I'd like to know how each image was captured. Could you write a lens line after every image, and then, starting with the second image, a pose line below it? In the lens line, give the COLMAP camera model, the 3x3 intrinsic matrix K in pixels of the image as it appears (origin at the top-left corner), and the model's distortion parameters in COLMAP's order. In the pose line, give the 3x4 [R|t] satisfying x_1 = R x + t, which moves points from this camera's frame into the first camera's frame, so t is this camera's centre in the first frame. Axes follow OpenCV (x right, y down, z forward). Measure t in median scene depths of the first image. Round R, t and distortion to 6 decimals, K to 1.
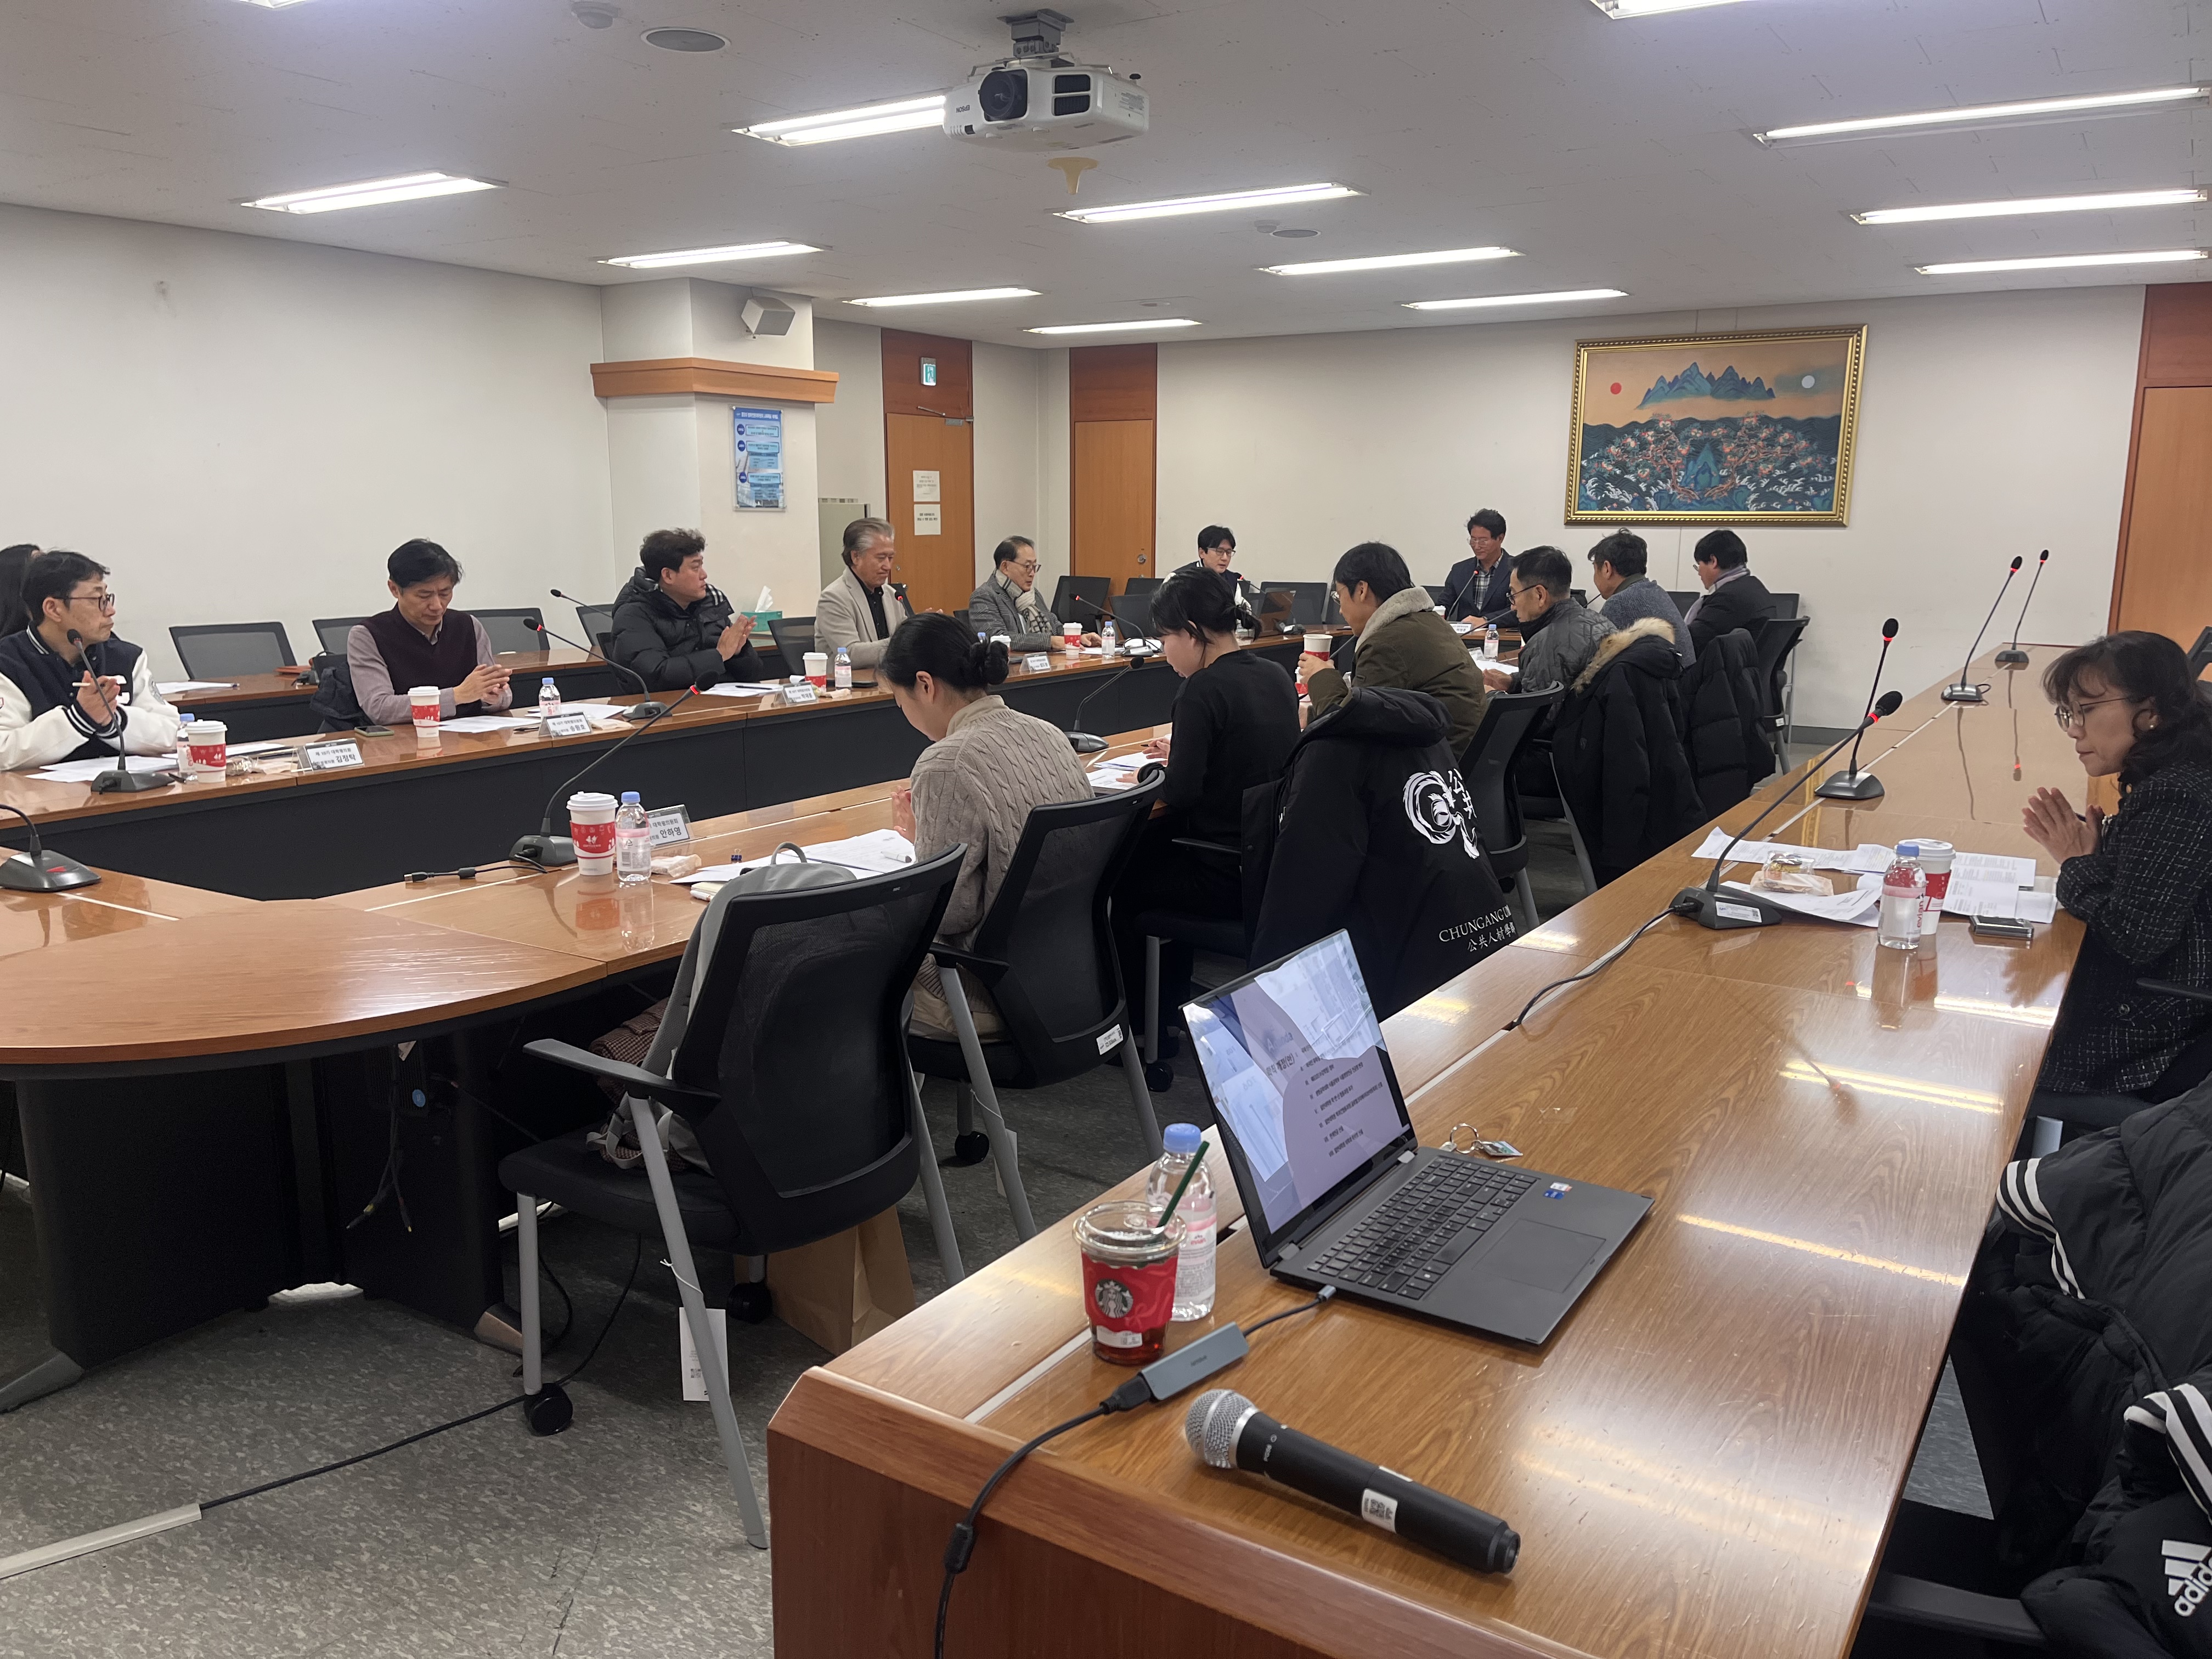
lens RADIAL K [[1678.5, 0, 1103.5], [0, 1678.5, 838.7], [0, 0, 1]] dist [0.040953, -0.047920]
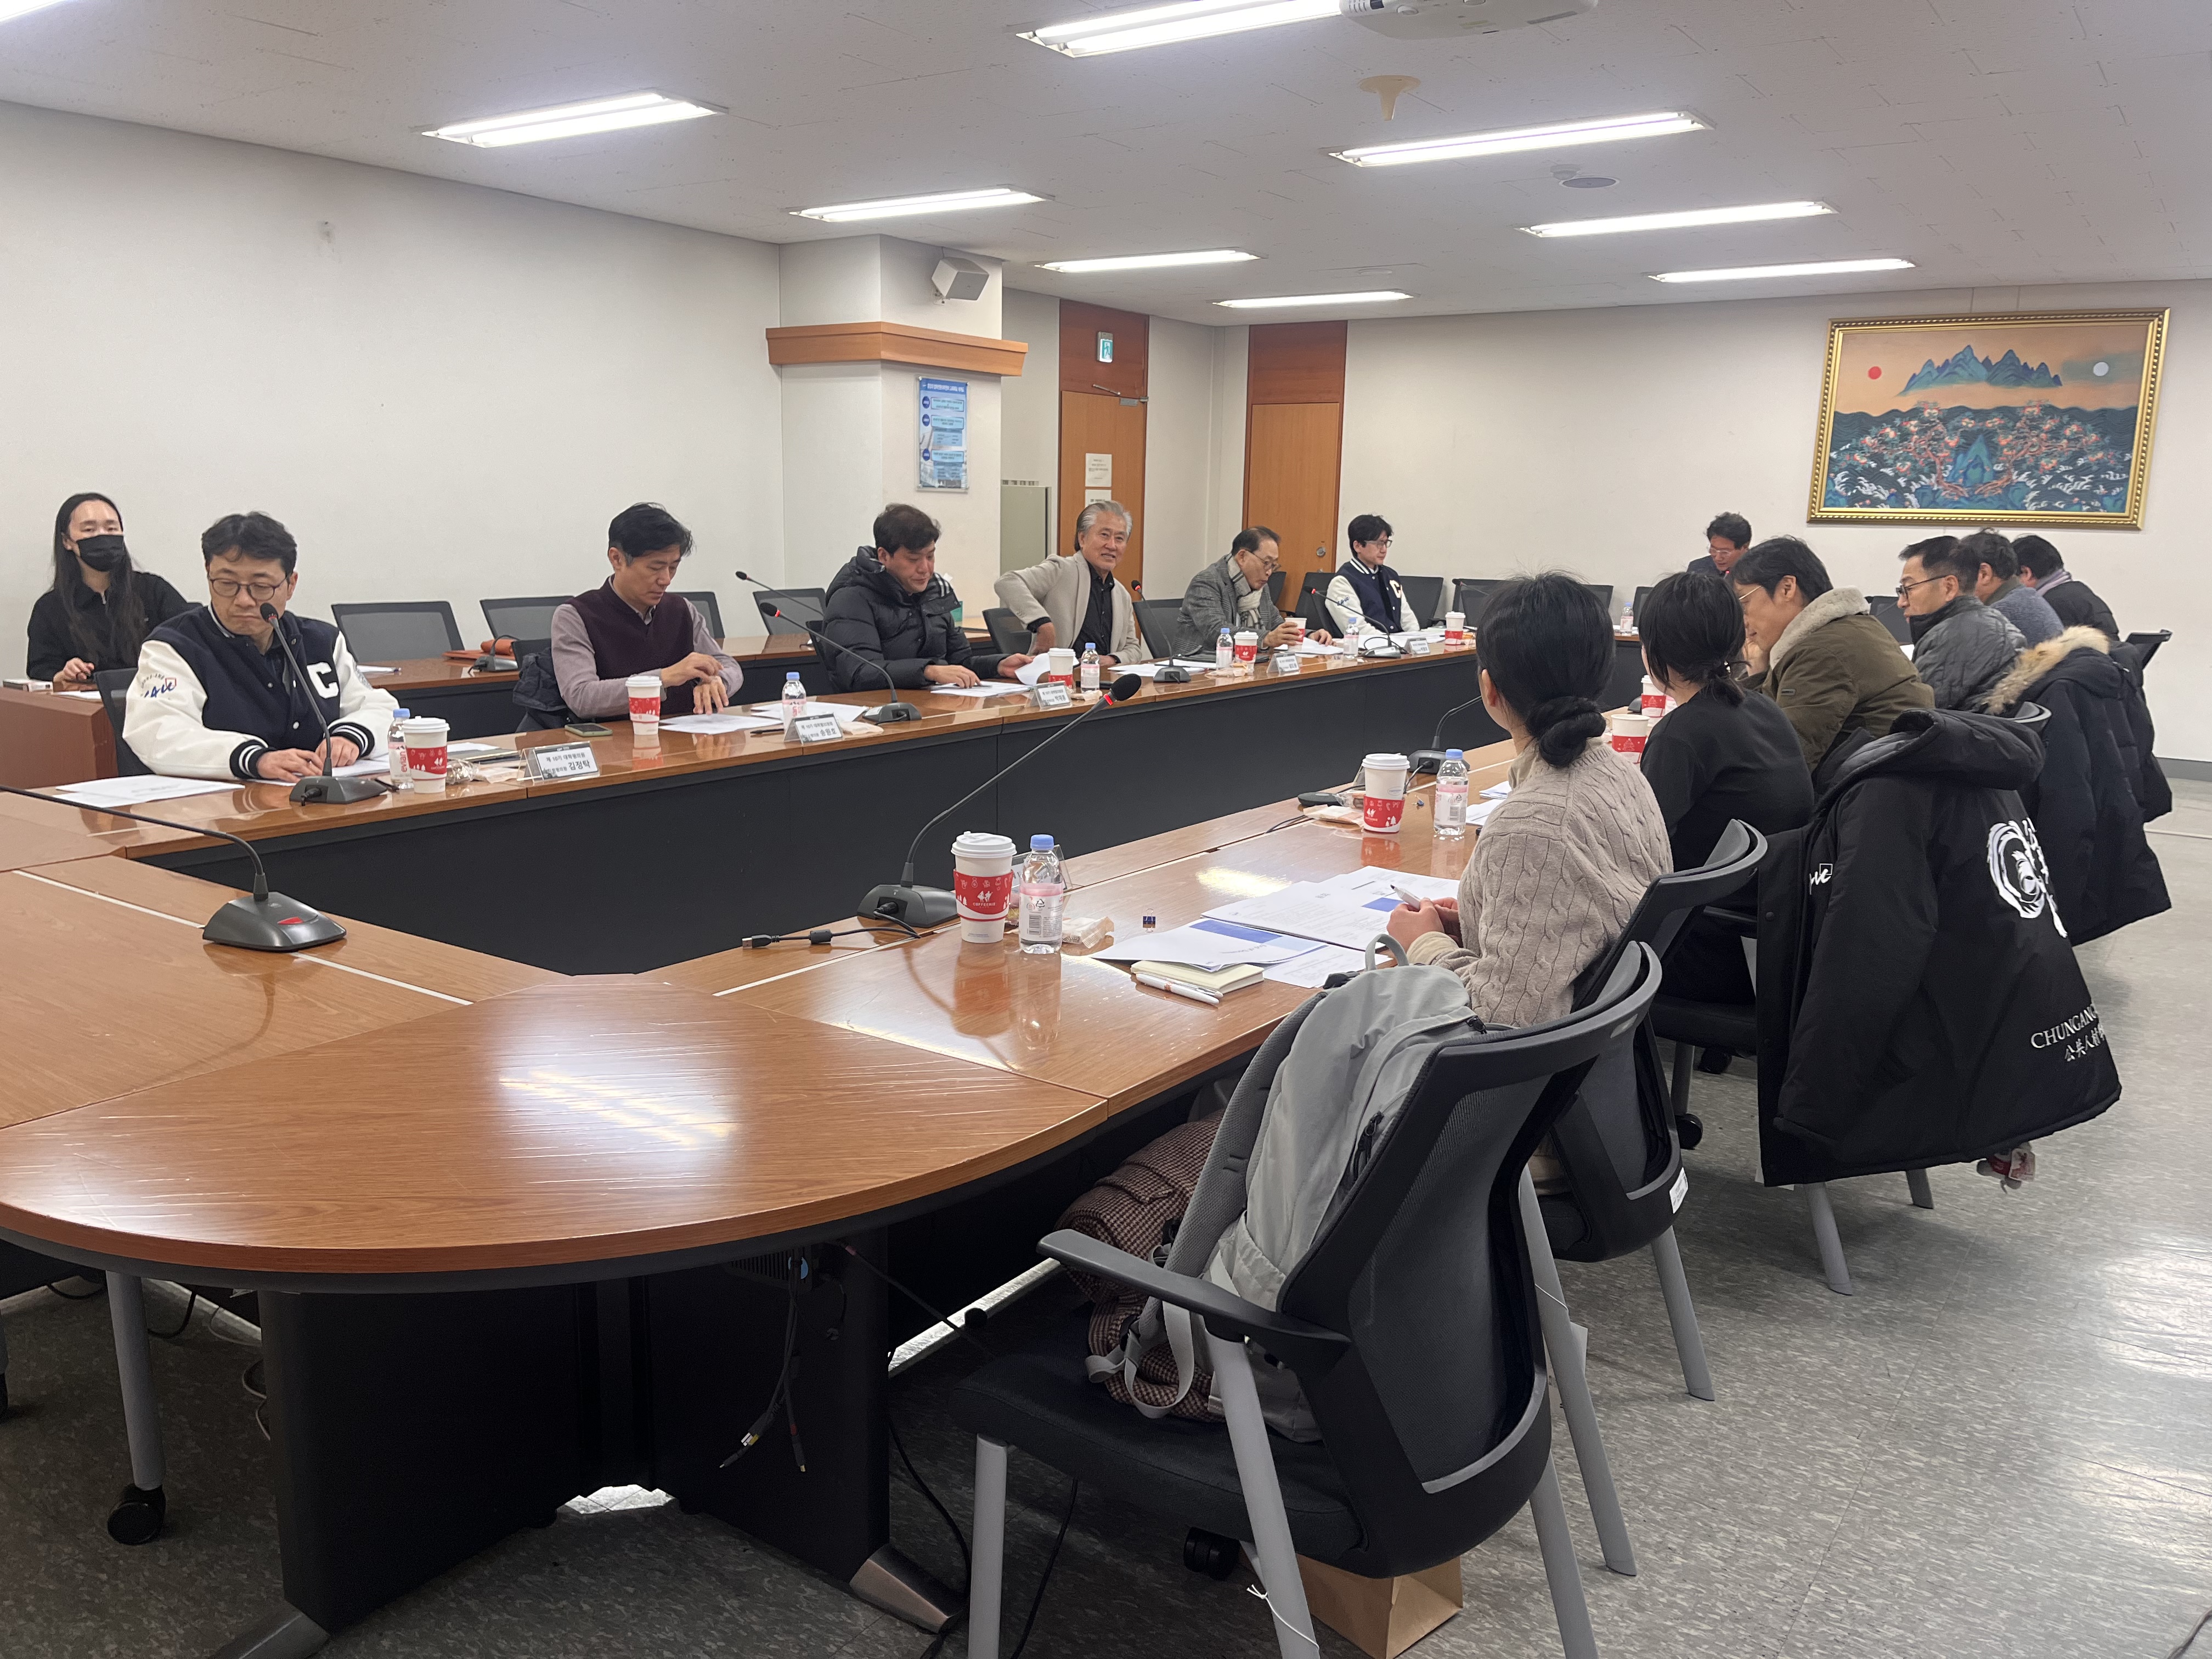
lens RADIAL K [[1678.5, 0, 1112.5], [0, 1678.5, 830.5], [0, 0, 1]] dist [0.040953, -0.047920]
pose [[0.999017, 0.025180, -0.036478, -0.110087], [-0.025276, 0.999678, -0.002188, -0.014287], [0.036411, 0.003108, 0.999332, 0.127830]]
